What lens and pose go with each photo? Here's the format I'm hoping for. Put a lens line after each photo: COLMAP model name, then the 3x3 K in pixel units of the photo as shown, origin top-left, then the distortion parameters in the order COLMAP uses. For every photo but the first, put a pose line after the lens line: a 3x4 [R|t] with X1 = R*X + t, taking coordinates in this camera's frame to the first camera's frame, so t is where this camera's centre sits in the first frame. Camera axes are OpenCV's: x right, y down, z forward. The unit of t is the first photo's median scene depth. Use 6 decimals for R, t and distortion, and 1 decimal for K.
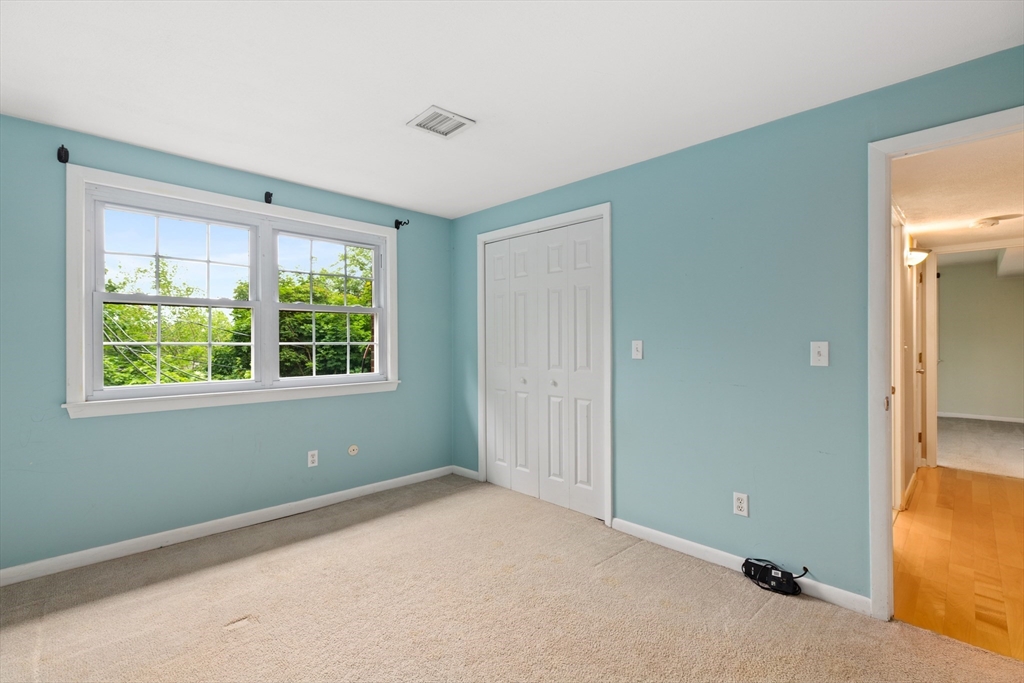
lens RADIAL K [[461.2, 0, 514.3], [0, 461.2, 338.9], [0, 0, 1]] dist [0.002877, 0.000648]
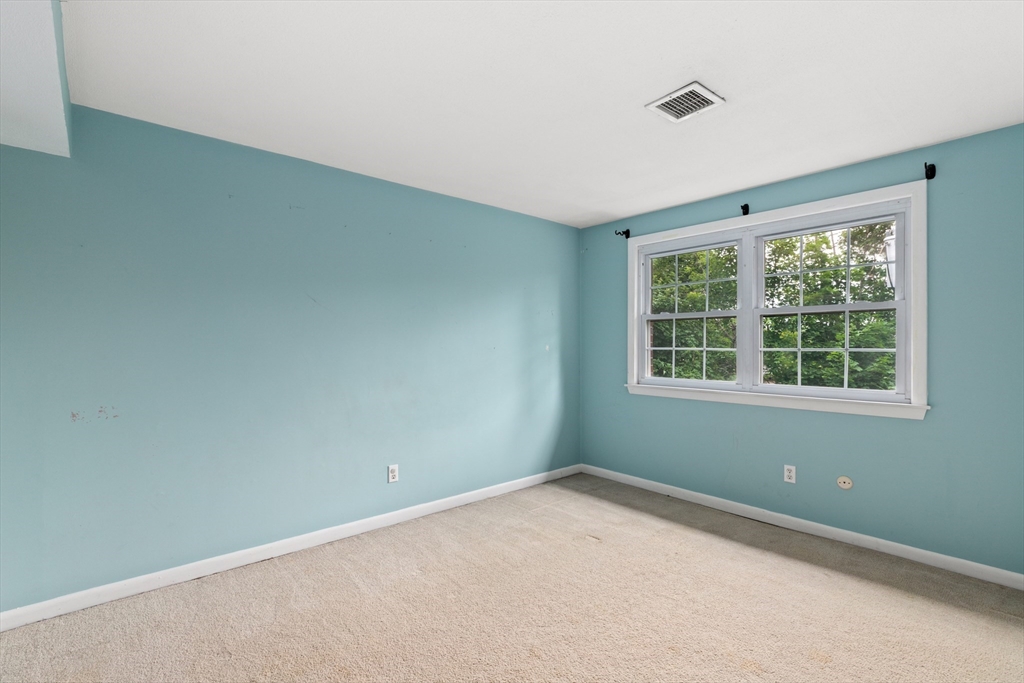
lens RADIAL K [[484.2, 0, 511.1], [0, 484.2, 352.4], [0, 0, 1]] dist [-0.000100, 0.000000]
pose [[-0.078205, 0.014197, -0.996836, 0.614905], [0.002656, 0.999898, 0.014032, 0.000908], [0.996934, -0.001550, -0.078235, 0.559477]]
